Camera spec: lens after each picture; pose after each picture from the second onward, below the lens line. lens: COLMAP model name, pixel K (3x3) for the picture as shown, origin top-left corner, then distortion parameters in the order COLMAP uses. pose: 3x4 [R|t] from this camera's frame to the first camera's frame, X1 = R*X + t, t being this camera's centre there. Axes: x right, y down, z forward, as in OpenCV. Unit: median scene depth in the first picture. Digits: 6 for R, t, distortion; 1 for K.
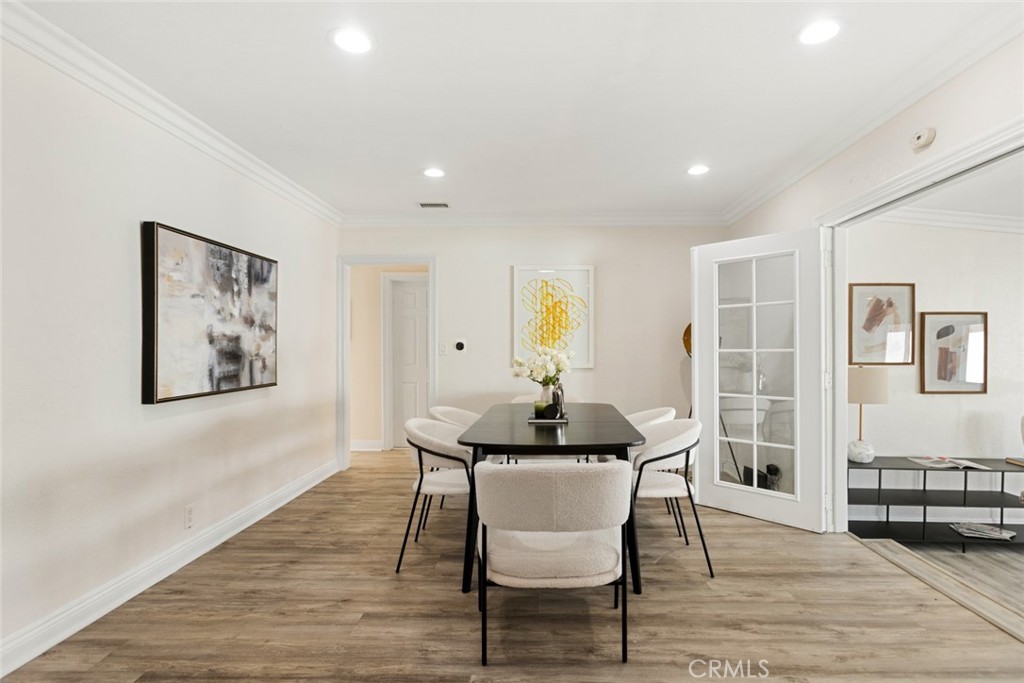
lens RADIAL K [[524.3, 0, 526.6], [0, 524.3, 345.5], [0, 0, 1]] dist [-0.003052, 0.000542]
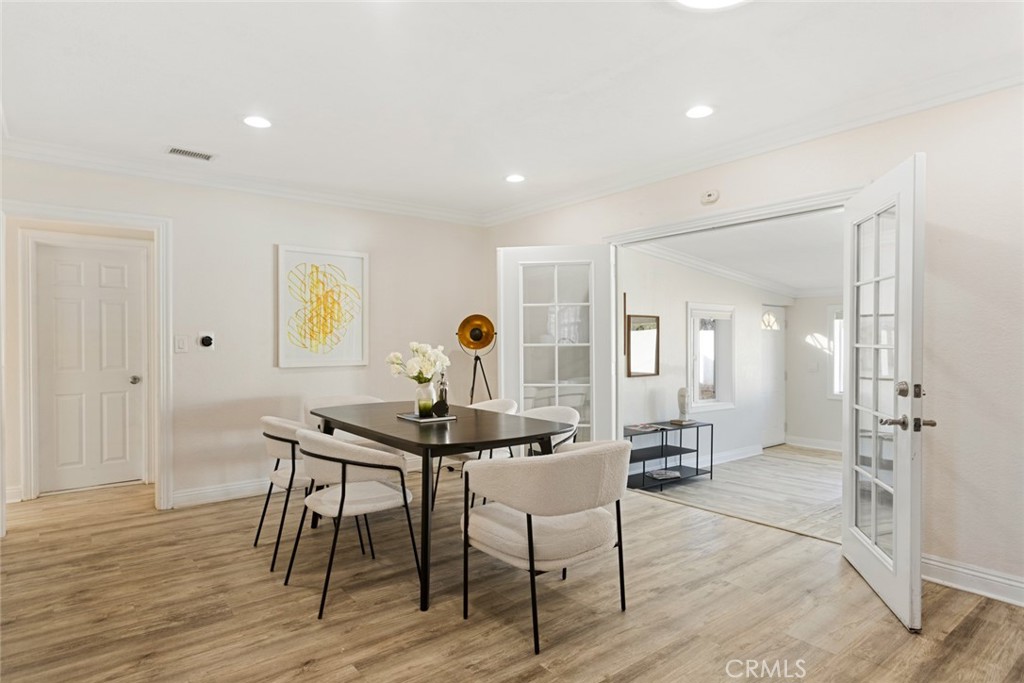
lens RADIAL K [[573.7, 0, 512.0], [0, 573.7, 341.5], [0, 0, 1]] dist [0.004778, 0.001537]
pose [[0.771448, -0.001533, 0.636291, -0.473896], [0.000784, 0.999999, 0.001458, 0.000773], [-0.636292, -0.000626, 0.771448, 0.096914]]
